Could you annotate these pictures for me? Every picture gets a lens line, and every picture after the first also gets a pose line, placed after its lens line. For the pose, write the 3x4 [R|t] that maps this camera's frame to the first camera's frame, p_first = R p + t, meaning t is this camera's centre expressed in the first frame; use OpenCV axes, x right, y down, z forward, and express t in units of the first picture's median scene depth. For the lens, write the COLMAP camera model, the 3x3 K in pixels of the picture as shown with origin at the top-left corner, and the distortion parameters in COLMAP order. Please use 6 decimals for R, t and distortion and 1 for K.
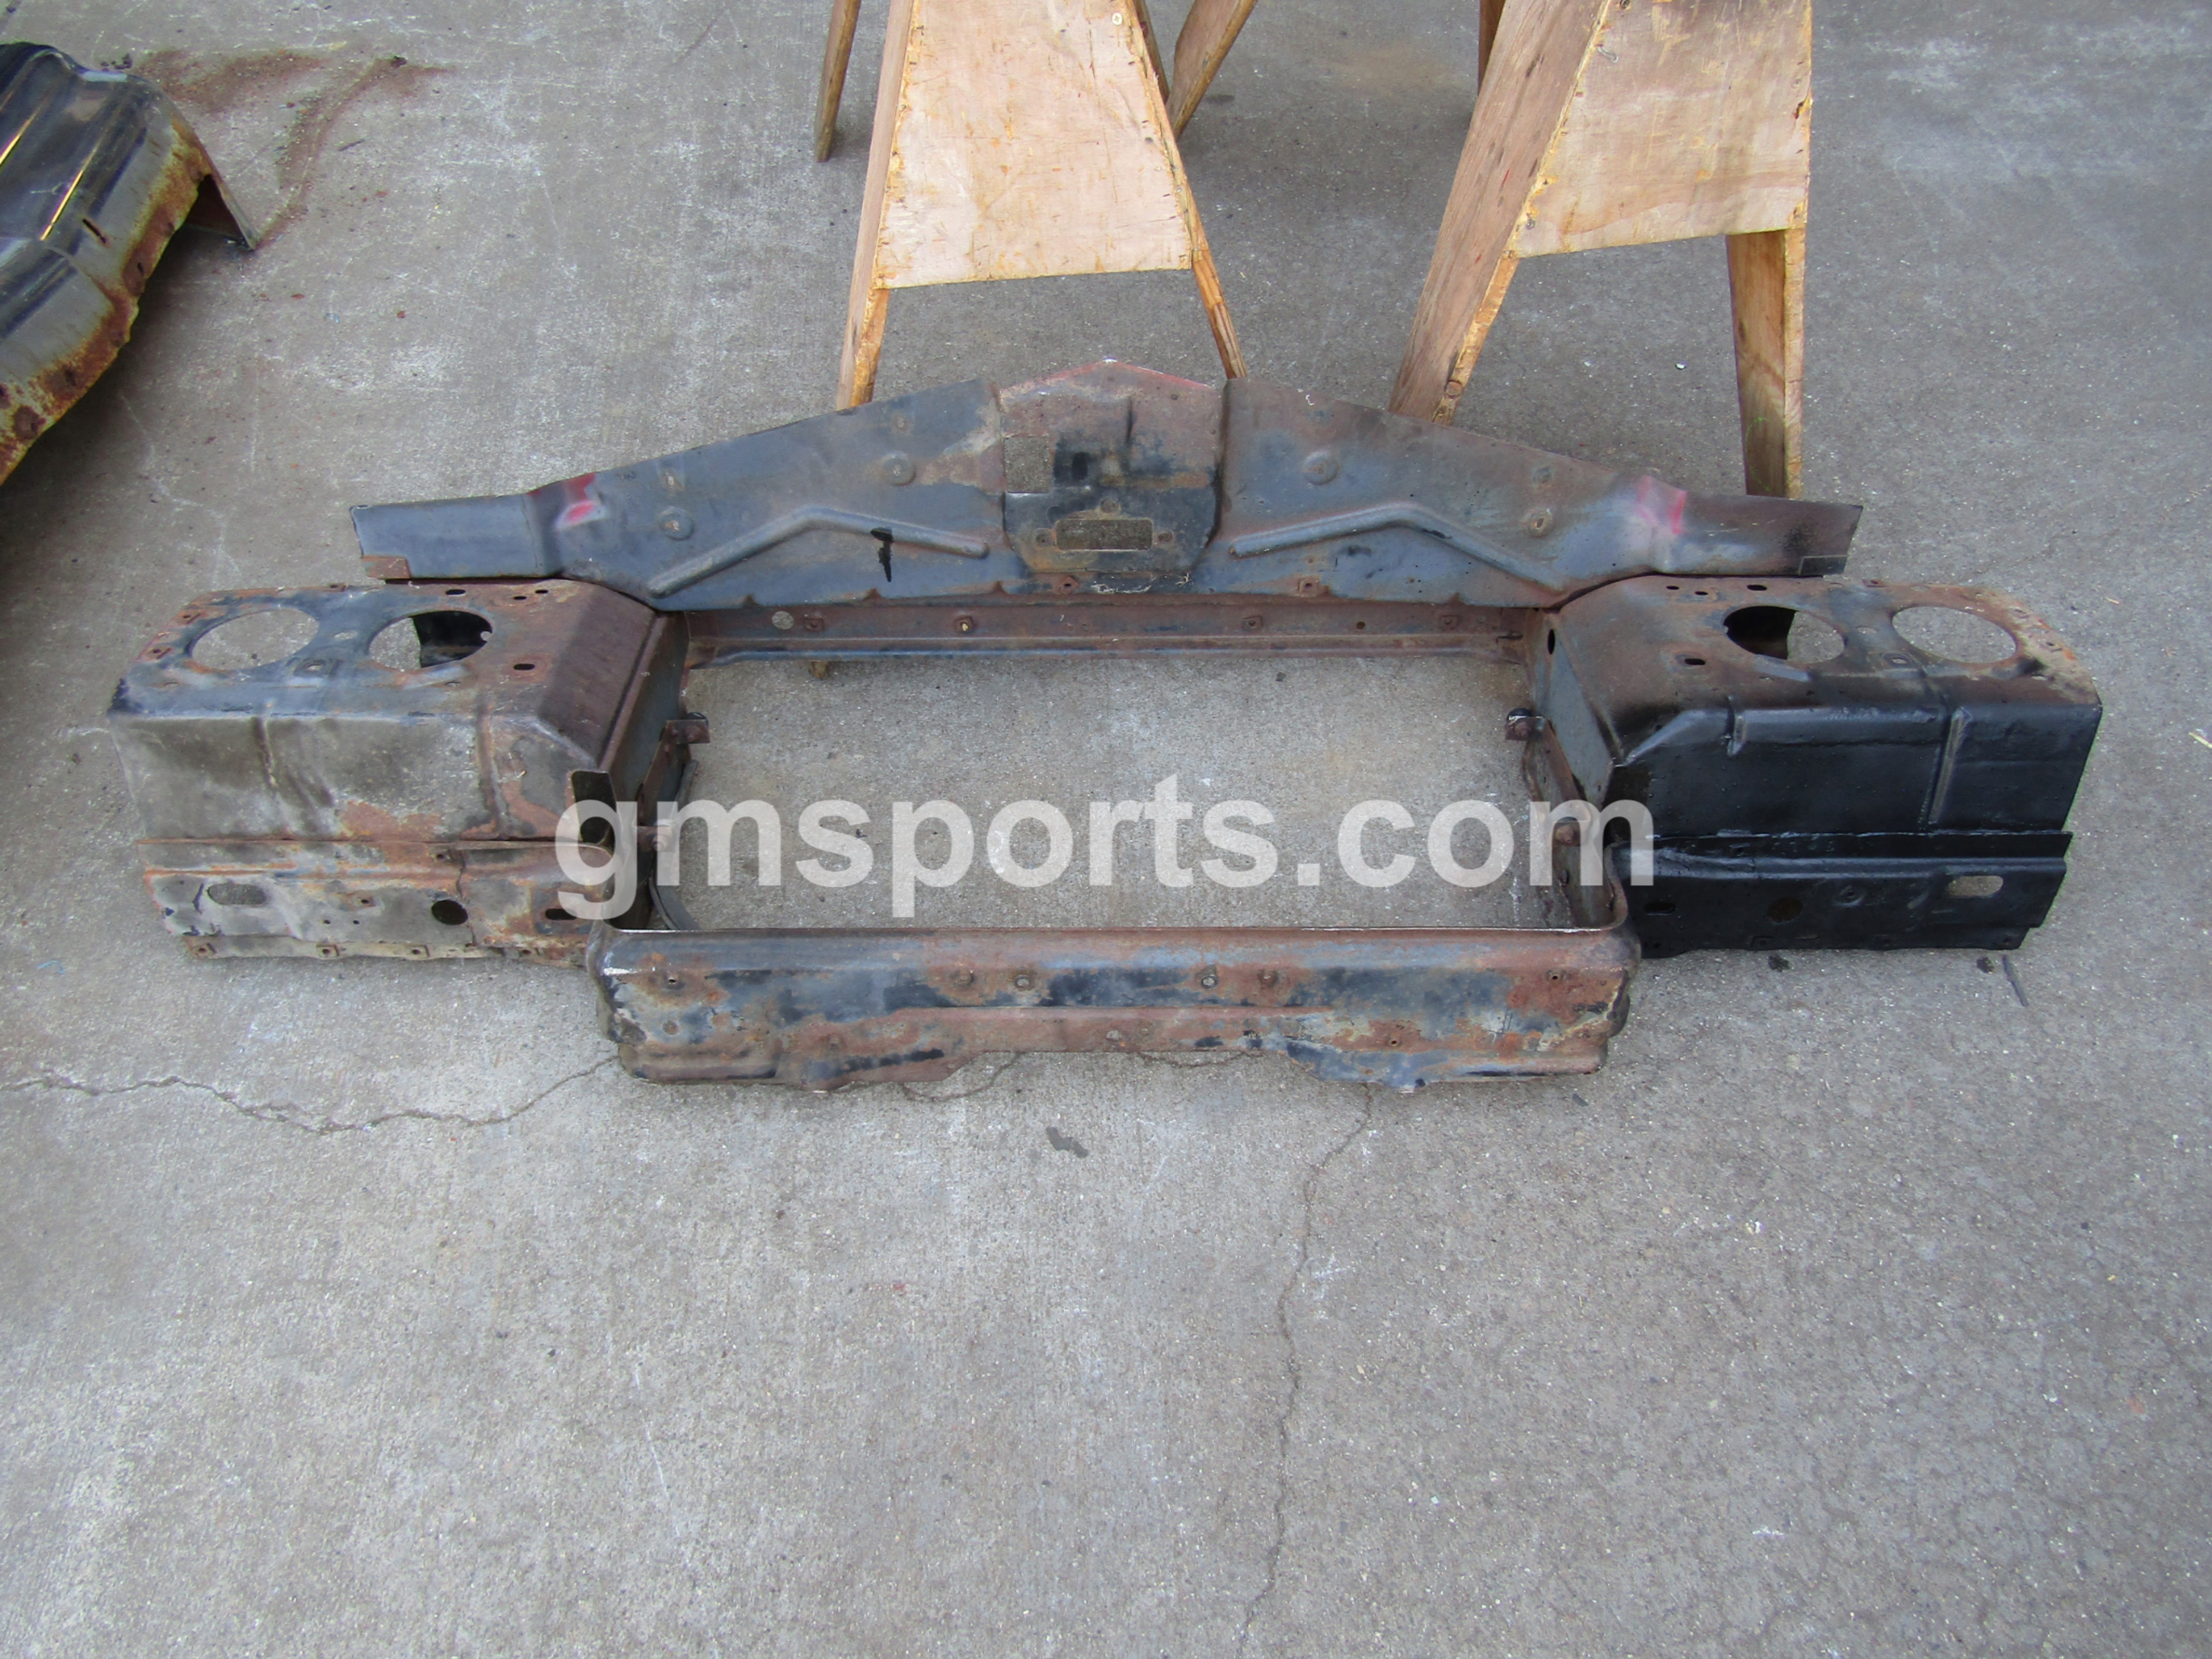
lens RADIAL K [[1587.9, 0, 1117.2], [0, 1587.9, 832.2], [0, 0, 1]] dist [-0.008680, 0.000636]
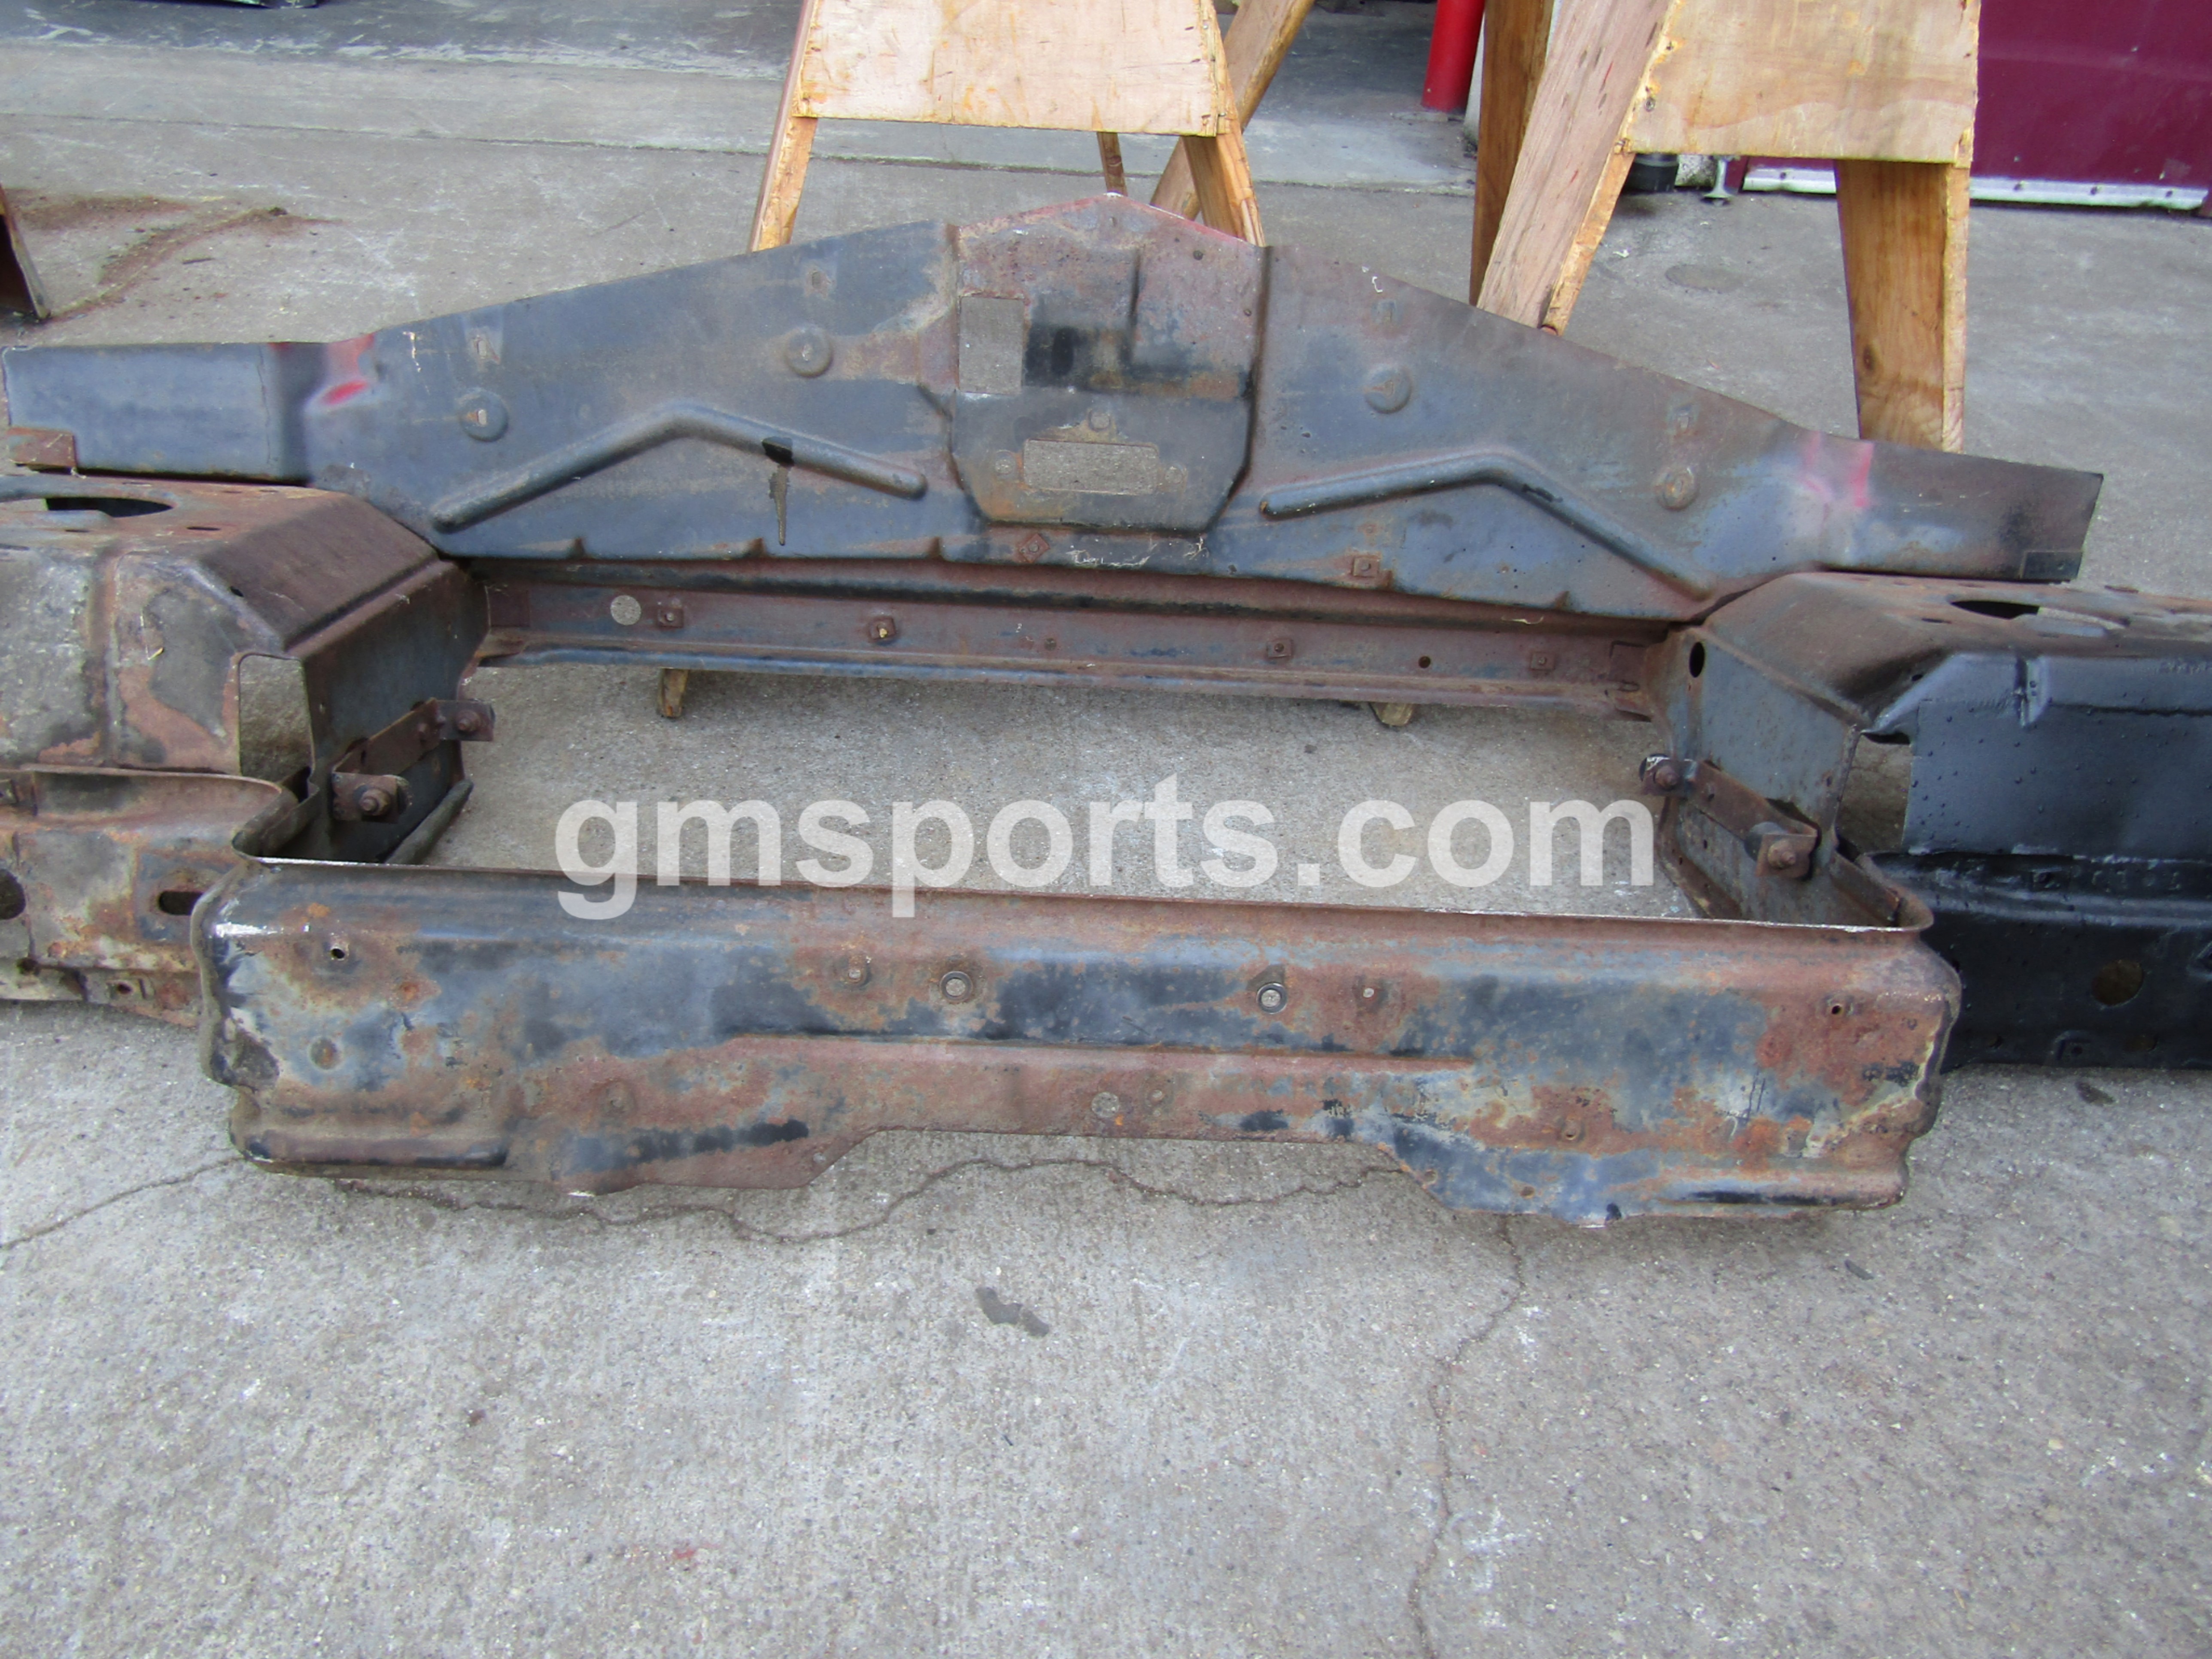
lens RADIAL K [[1587.9, 0, 1115.3], [0, 1587.9, 824.9], [0, 0, 1]] dist [-0.008680, 0.000636]
pose [[0.997306, 0.041196, 0.060700, -0.036997], [-0.019244, 0.945370, -0.325432, 0.217663], [-0.070791, 0.323387, 0.943615, 0.407159]]
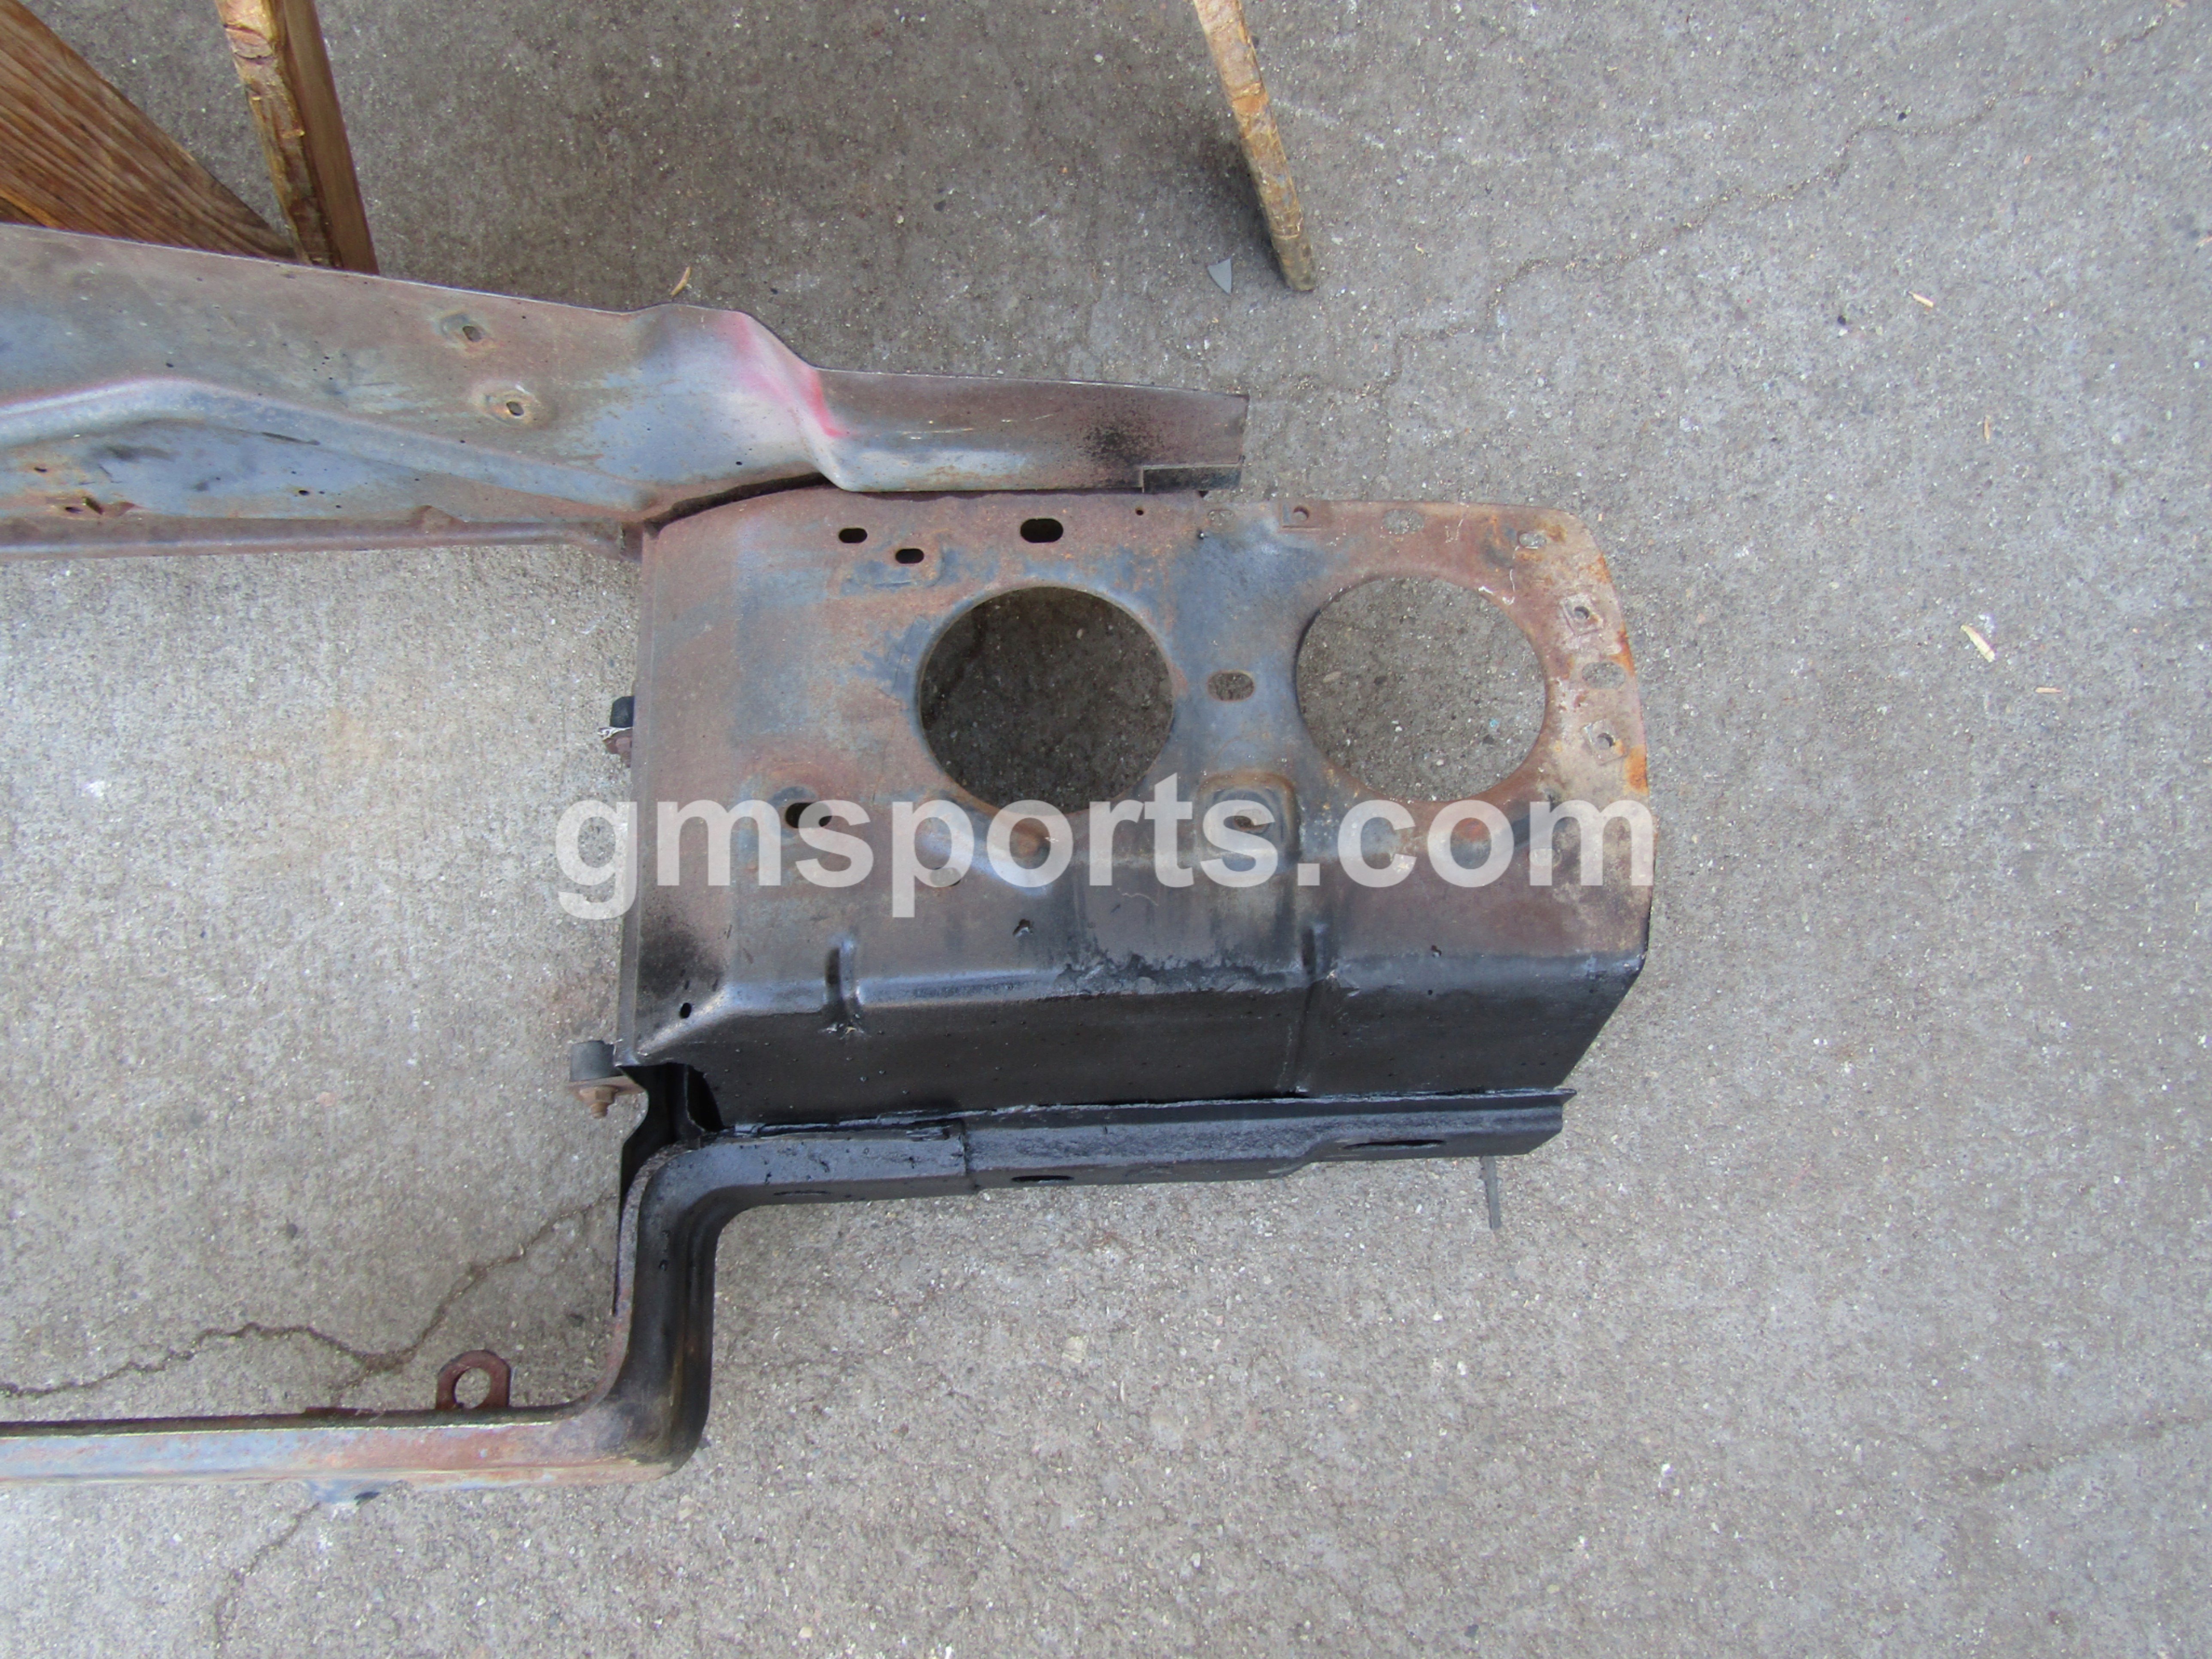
lens RADIAL K [[1587.9, 0, 1116.4], [0, 1587.9, 837.4], [0, 0, 1]] dist [-0.008680, 0.000636]
pose [[0.999373, -0.019971, 0.029240, 0.452339], [0.001918, 0.855085, 0.518484, -0.346646], [-0.035357, -0.518103, 0.854587, 0.621575]]
